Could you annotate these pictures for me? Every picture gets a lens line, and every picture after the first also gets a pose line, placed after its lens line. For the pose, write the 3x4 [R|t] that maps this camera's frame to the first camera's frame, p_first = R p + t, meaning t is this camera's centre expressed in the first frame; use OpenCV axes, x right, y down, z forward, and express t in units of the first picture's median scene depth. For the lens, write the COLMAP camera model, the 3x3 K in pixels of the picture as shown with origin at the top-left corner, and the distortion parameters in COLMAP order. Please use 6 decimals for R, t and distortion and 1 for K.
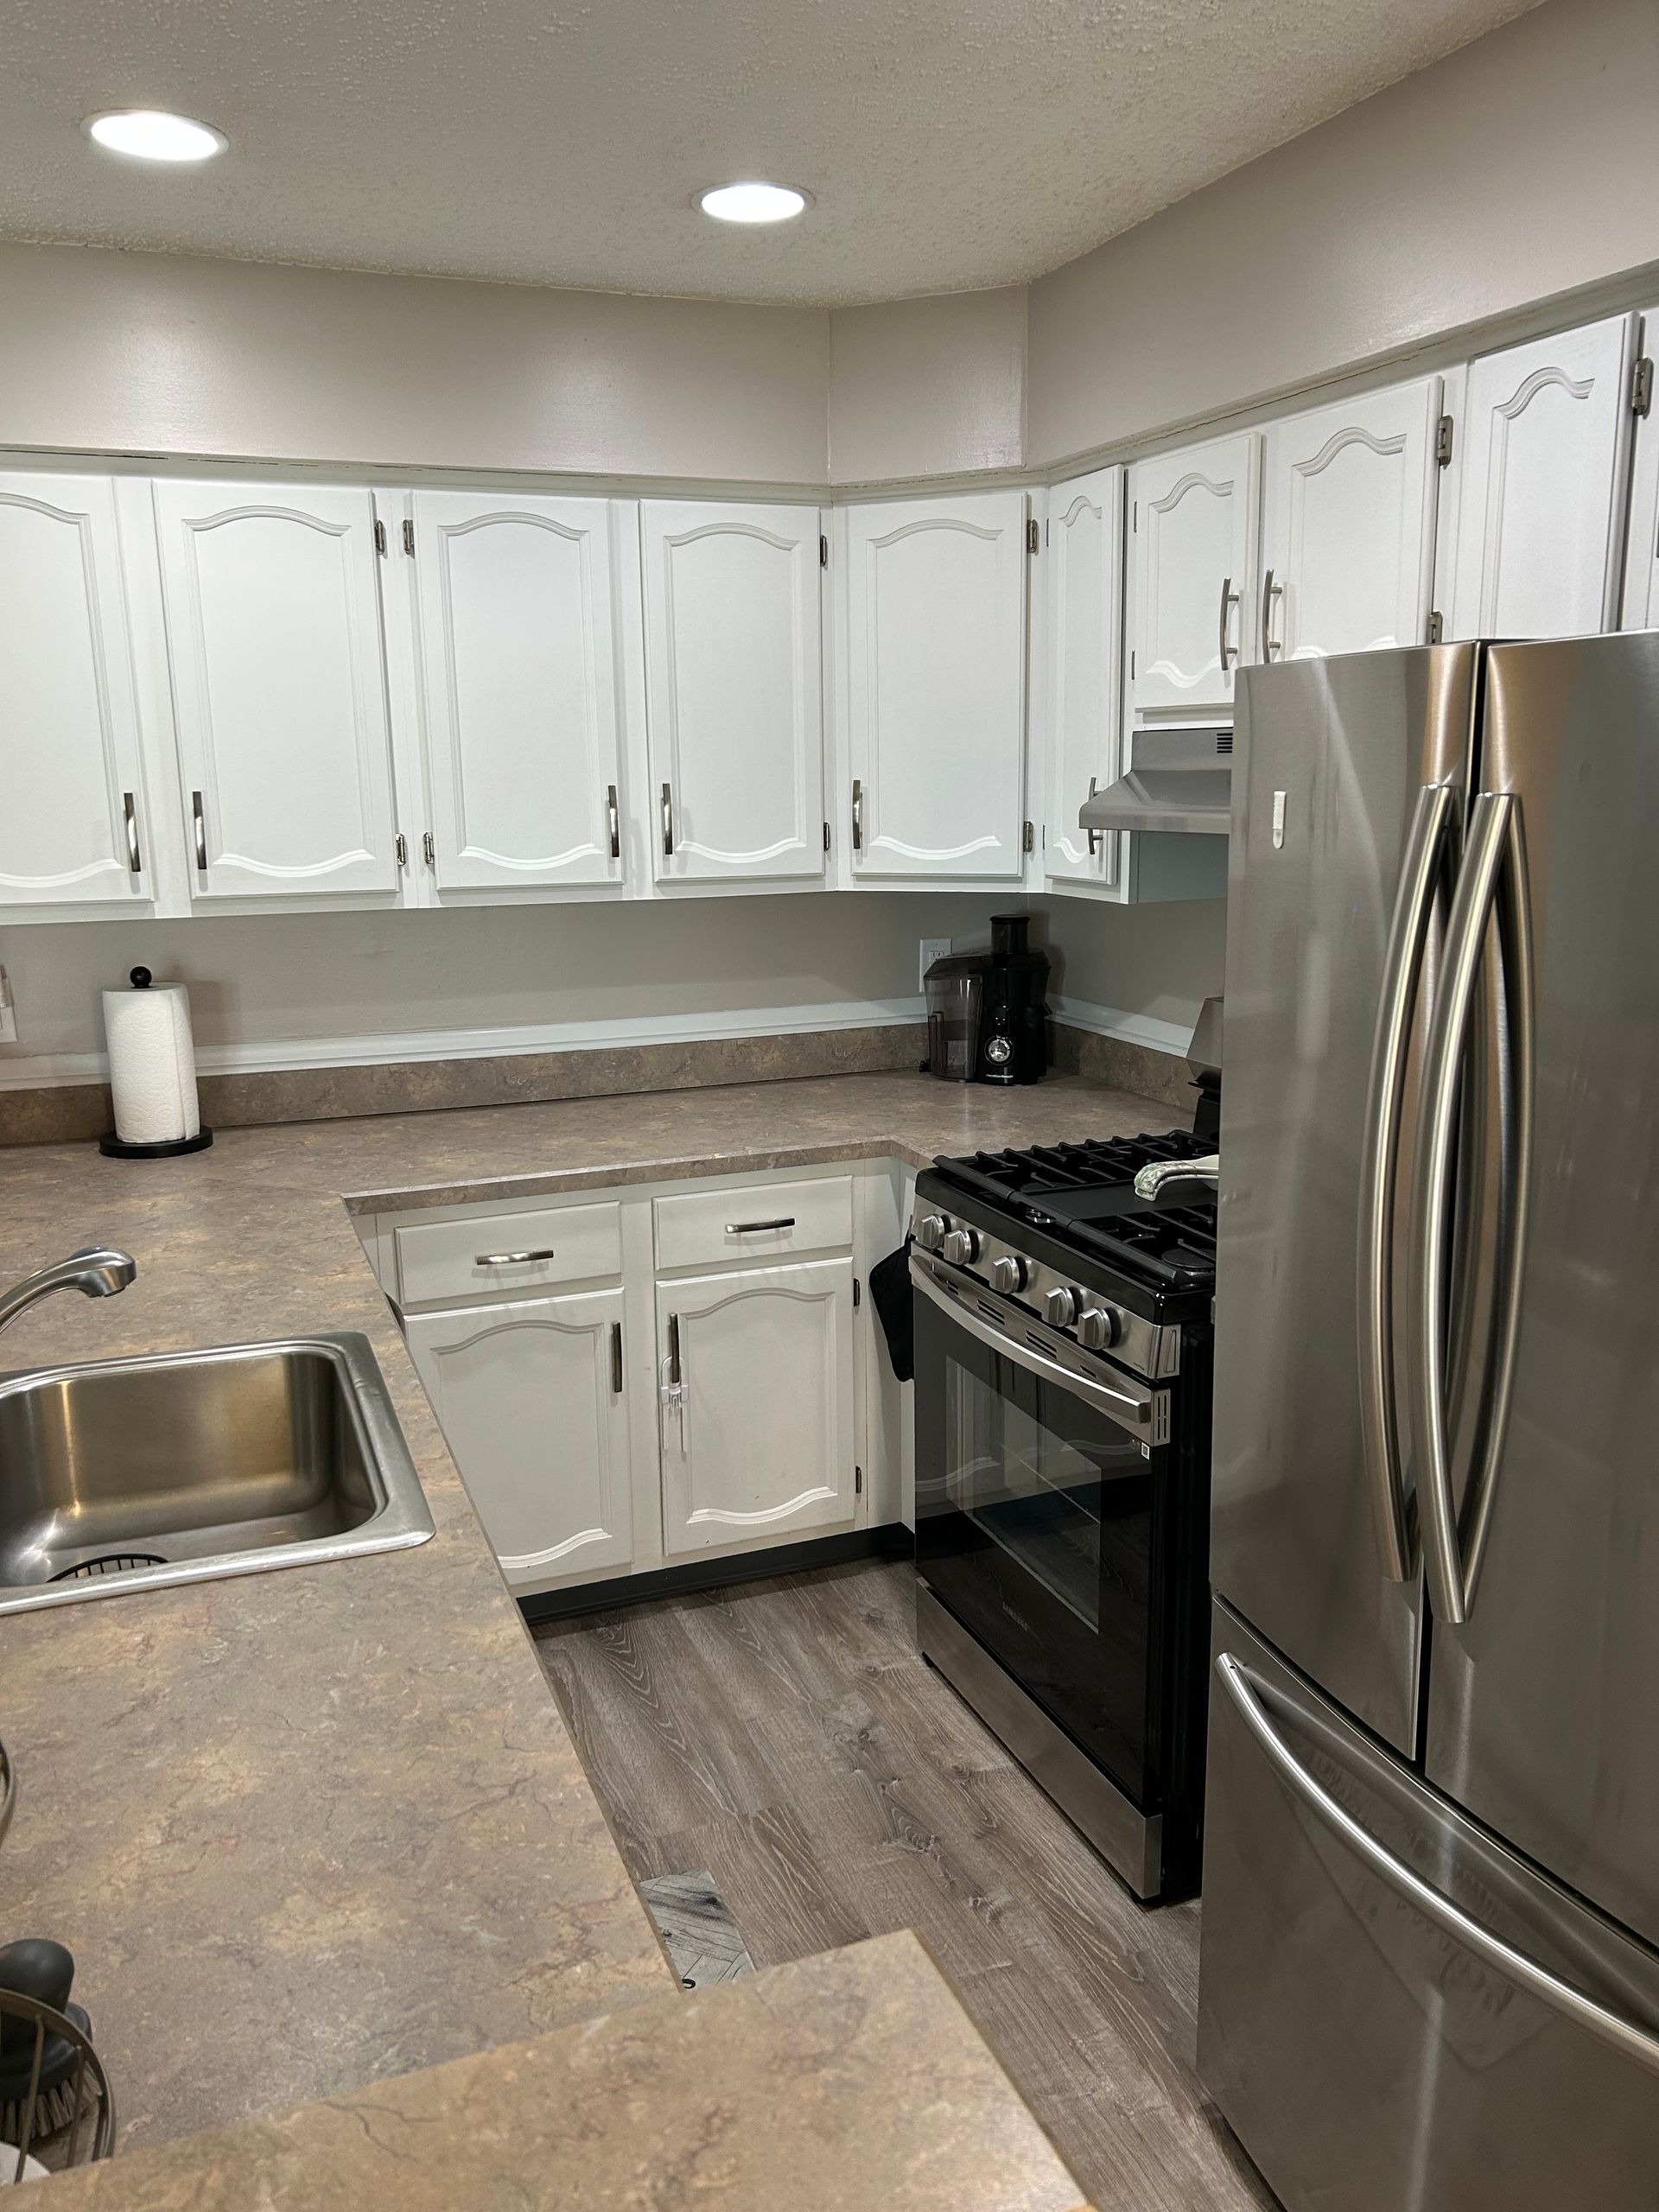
lens RADIAL K [[1668.6, 0, 823.8], [0, 1668.6, 1122.2], [0, 0, 1]] dist [0.071063, -0.087091]
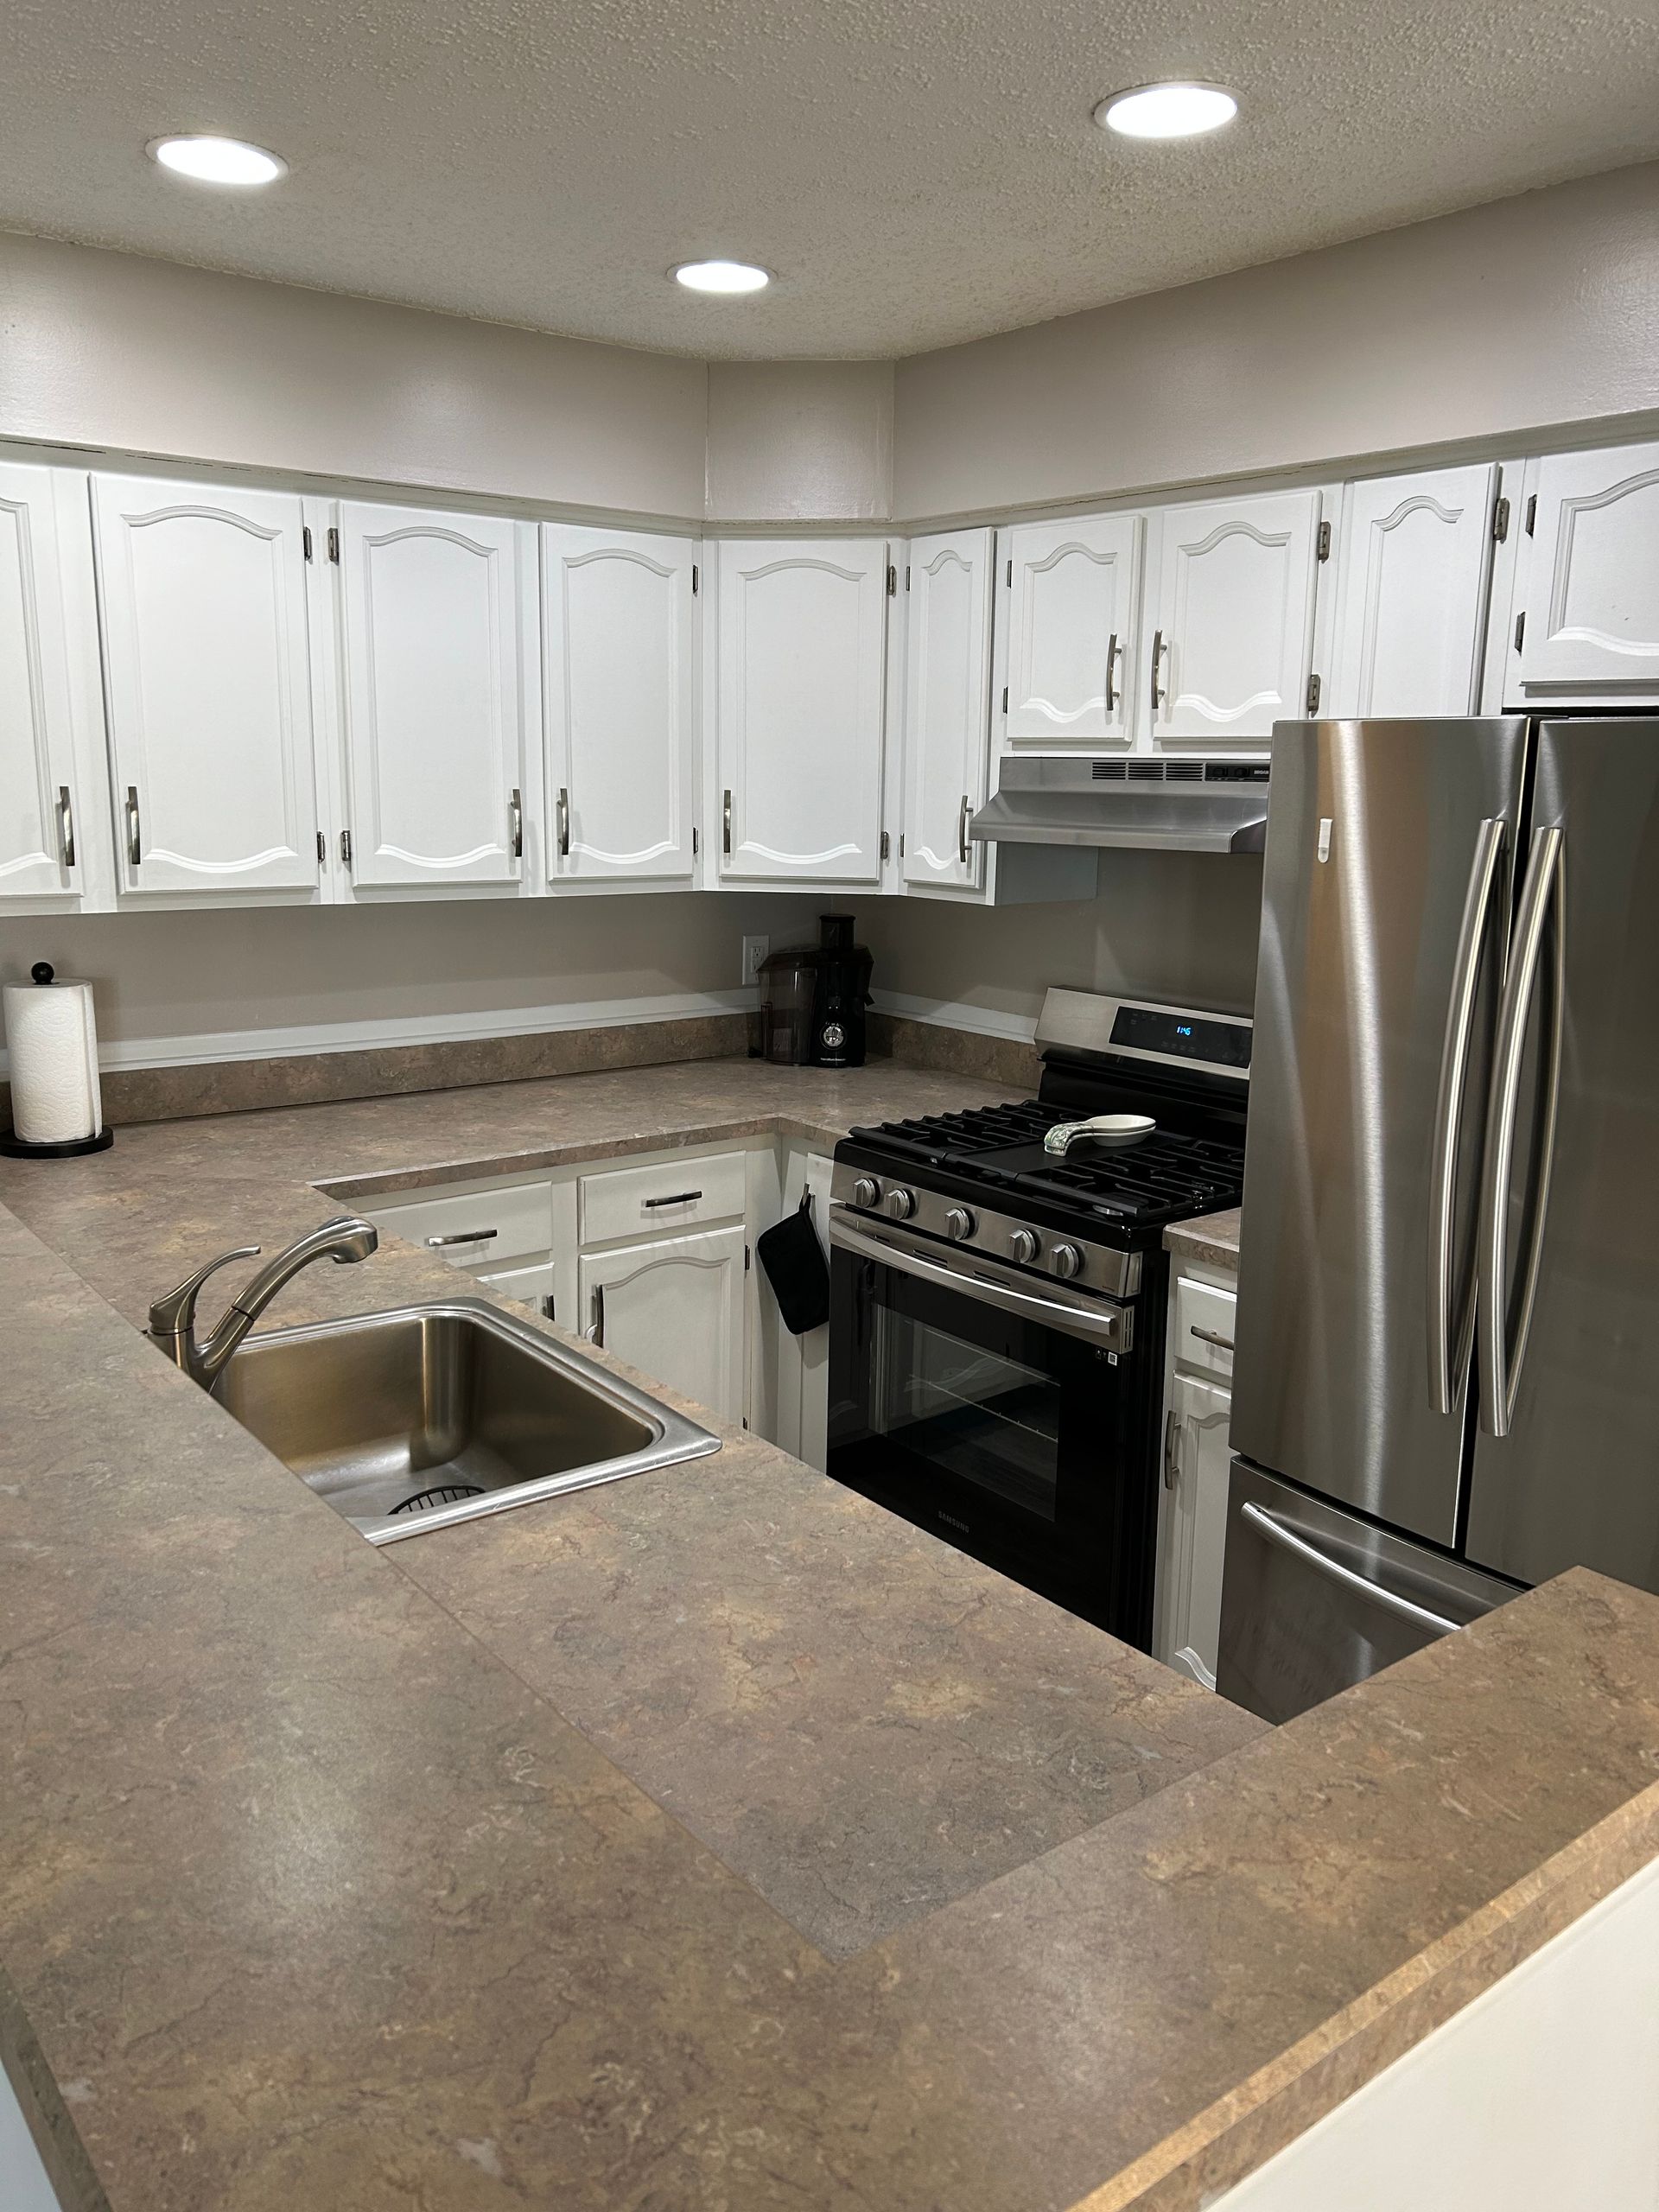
lens RADIAL K [[1668.6, 0, 838.6], [0, 1668.6, 1108.3], [0, 0, 1]] dist [0.066221, -0.071303]
pose [[0.957131, -0.029142, 0.288186, -0.249580], [0.031454, 0.999499, -0.003394, 0.010324], [-0.287943, 0.012313, 0.957568, -0.070143]]
